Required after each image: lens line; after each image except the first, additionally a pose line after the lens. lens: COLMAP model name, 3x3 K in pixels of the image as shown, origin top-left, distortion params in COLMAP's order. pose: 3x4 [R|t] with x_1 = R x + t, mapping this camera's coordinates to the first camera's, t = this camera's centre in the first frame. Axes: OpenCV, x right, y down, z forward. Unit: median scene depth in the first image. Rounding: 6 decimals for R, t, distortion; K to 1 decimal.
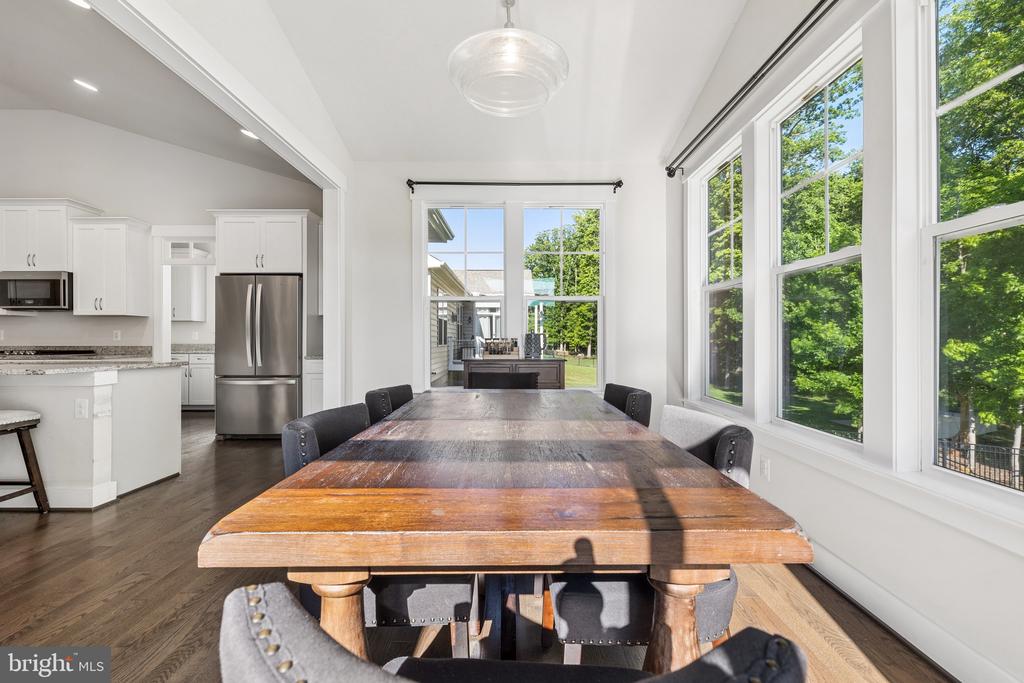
lens RADIAL K [[432.2, 0, 513.4], [0, 432.2, 341.5], [0, 0, 1]] dist [0.001629, -0.000098]
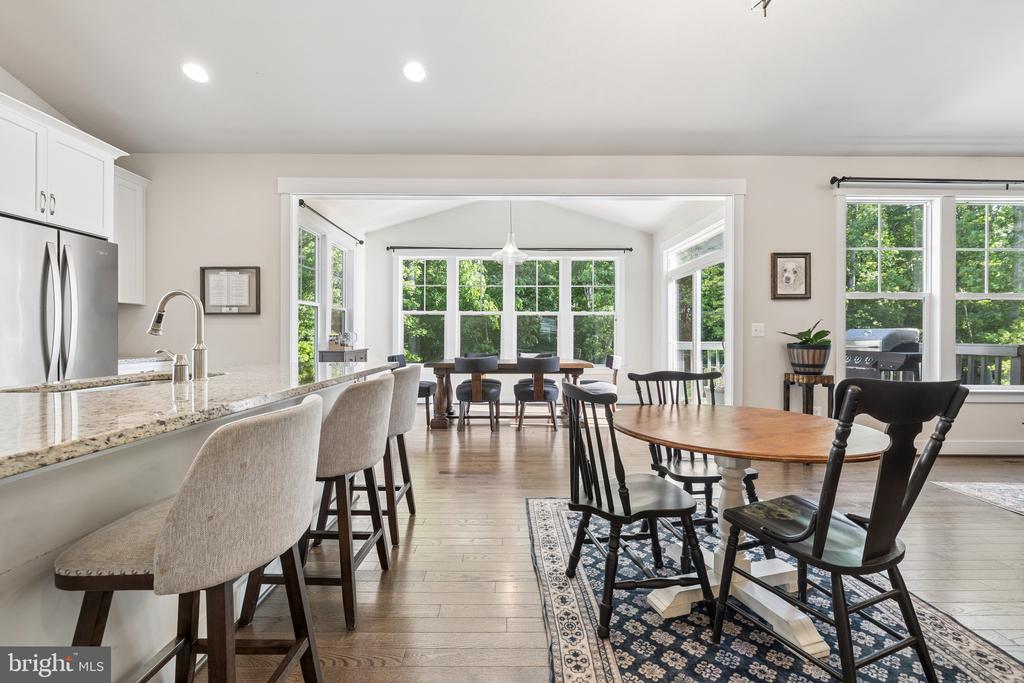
lens RADIAL K [[432.2, 0, 513.1], [0, 432.2, 336.9], [0, 0, 1]] dist [0.001629, -0.000098]
pose [[0.000418, 0.000503, 1.000000, -1.109458], [-0.001790, 0.999998, -0.000502, -0.002508], [-0.999998, -0.001789, 0.000419, 0.328628]]
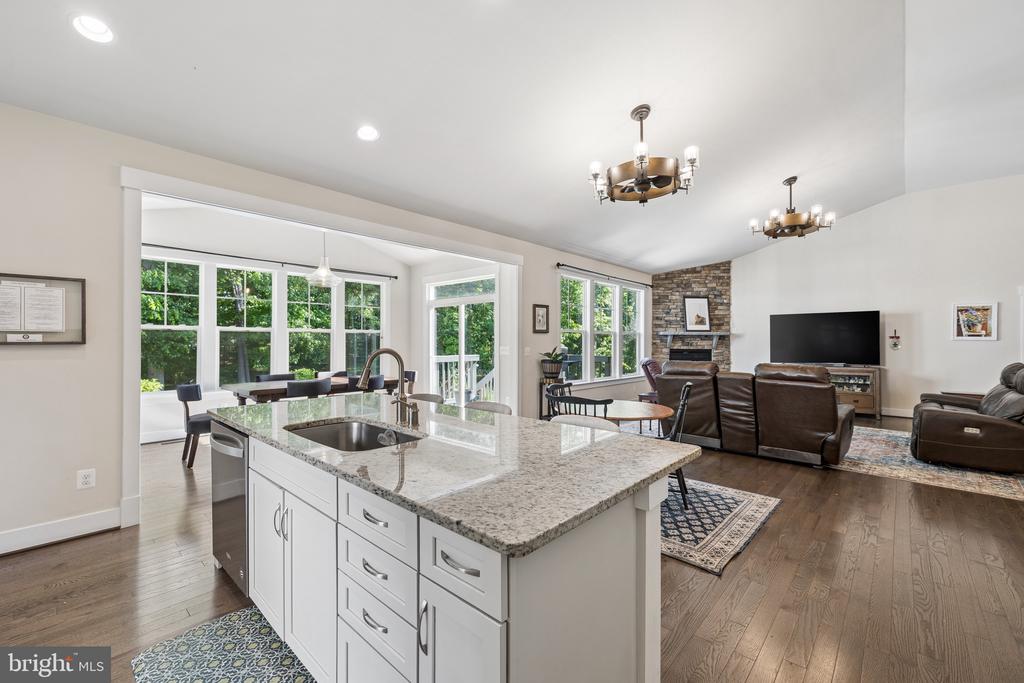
lens RADIAL K [[432.2, 0, 509.0], [0, 432.2, 339.4], [0, 0, 1]] dist [0.001629, -0.000098]
pose [[-0.733171, -0.001533, 0.680042, -1.132421], [-0.003100, 0.999995, -0.001088, -0.051708], [-0.680037, -0.002906, -0.733172, 0.845997]]
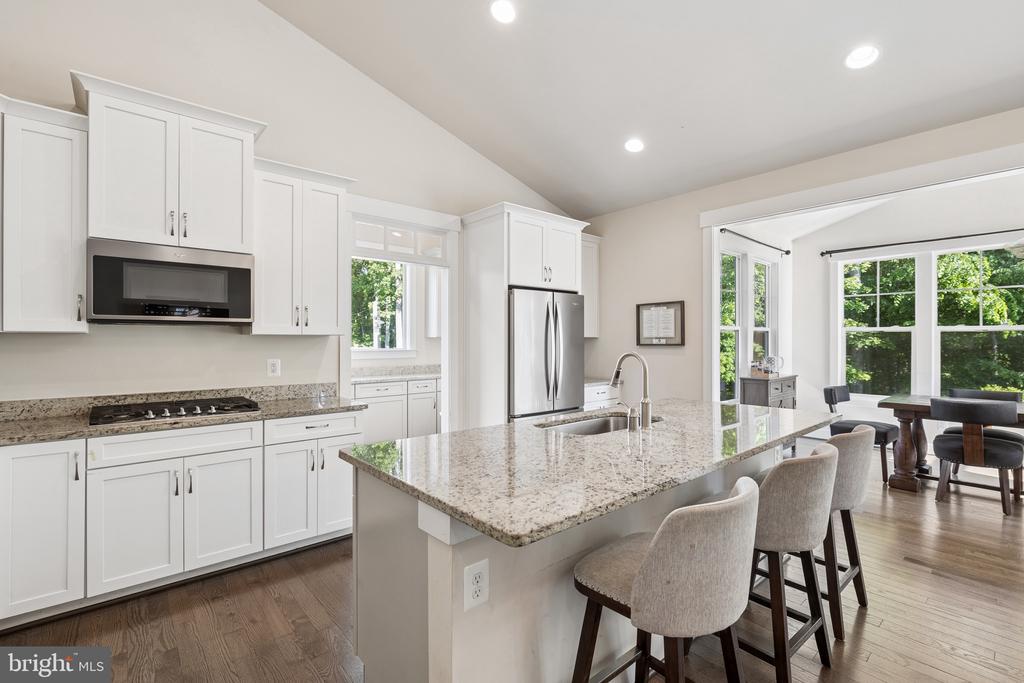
lens RADIAL K [[461.5, 0, 516.3], [0, 461.5, 339.9], [0, 0, 1]] dist [0.000660, -0.002168]
pose [[0.761550, 0.001117, 0.648105, -1.143560], [0.001847, 0.999991, -0.003894, -0.052665], [-0.648104, 0.004163, 0.761541, 0.324439]]
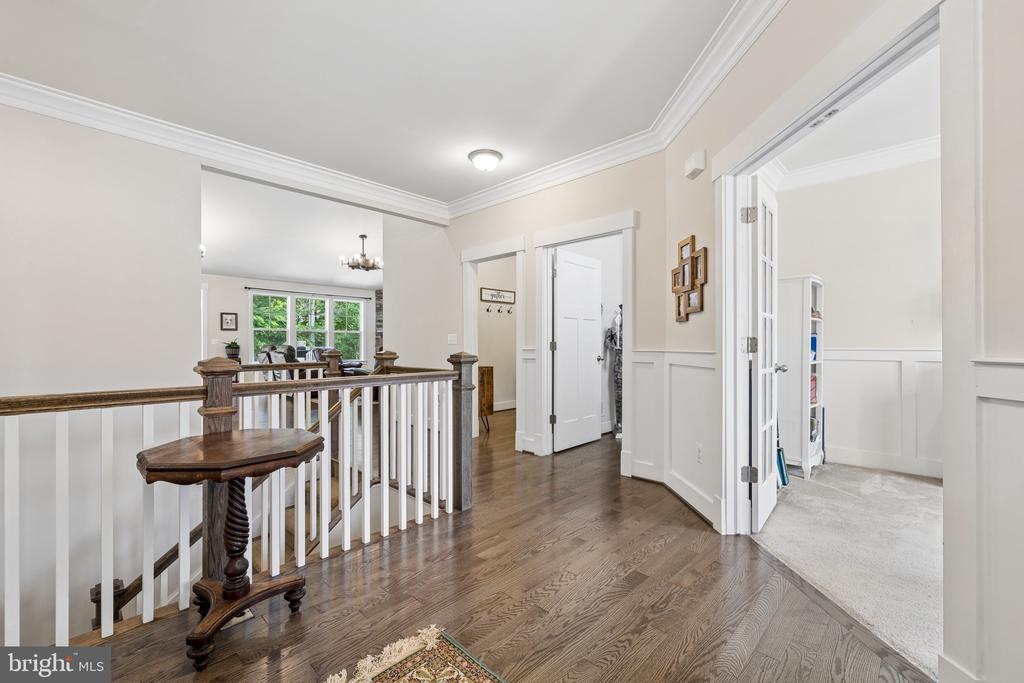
lens RADIAL K [[432.2, 0, 509.3], [0, 432.2, 342.6], [0, 0, 1]] dist [0.001629, -0.000098]
pose [[-0.711785, 0.002260, 0.702394, -2.793747], [0.001144, 0.999997, -0.002058, -0.006387], [-0.702396, -0.000661, -0.711786, 0.363010]]
